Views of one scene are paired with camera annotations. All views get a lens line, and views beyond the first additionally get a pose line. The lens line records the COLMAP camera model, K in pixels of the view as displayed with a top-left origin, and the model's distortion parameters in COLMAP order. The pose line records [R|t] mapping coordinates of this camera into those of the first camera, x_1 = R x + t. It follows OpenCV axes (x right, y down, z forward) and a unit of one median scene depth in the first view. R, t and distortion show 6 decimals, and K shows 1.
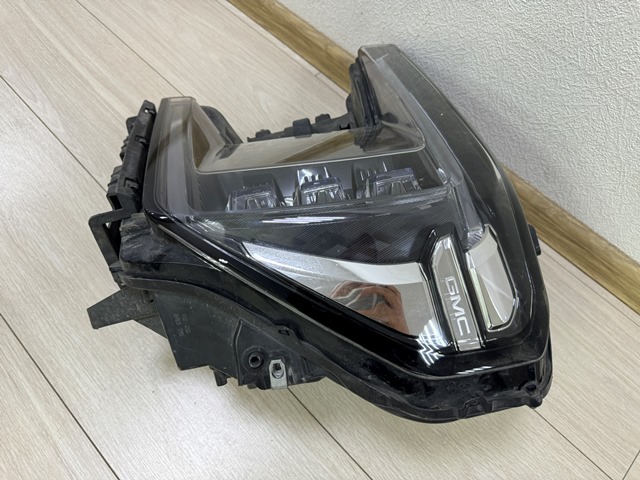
lens RADIAL K [[466.5, 0, 320.9], [0, 466.5, 240.5], [0, 0, 1]] dist [-0.003551, -0.006559]
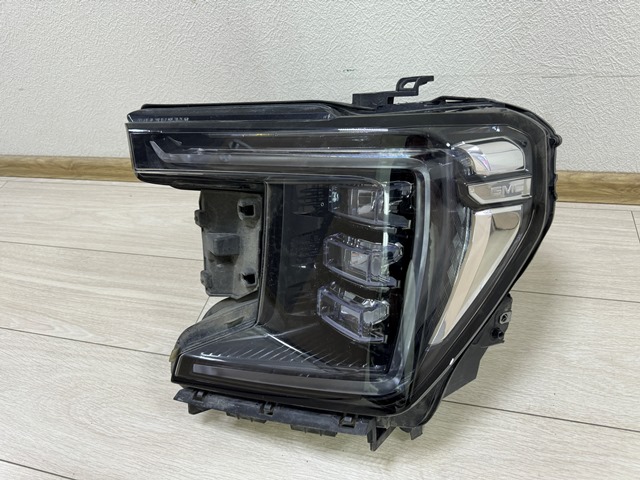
lens RADIAL K [[465.6, 0, 327.0], [0, 465.6, 238.3], [0, 0, 1]] dist [0.000017, -0.005838]
pose [[0.833473, -0.504485, 0.225428, -0.243617], [0.548398, 0.805206, -0.225617, 0.141977], [-0.067696, 0.311670, 0.947776, -0.158585]]
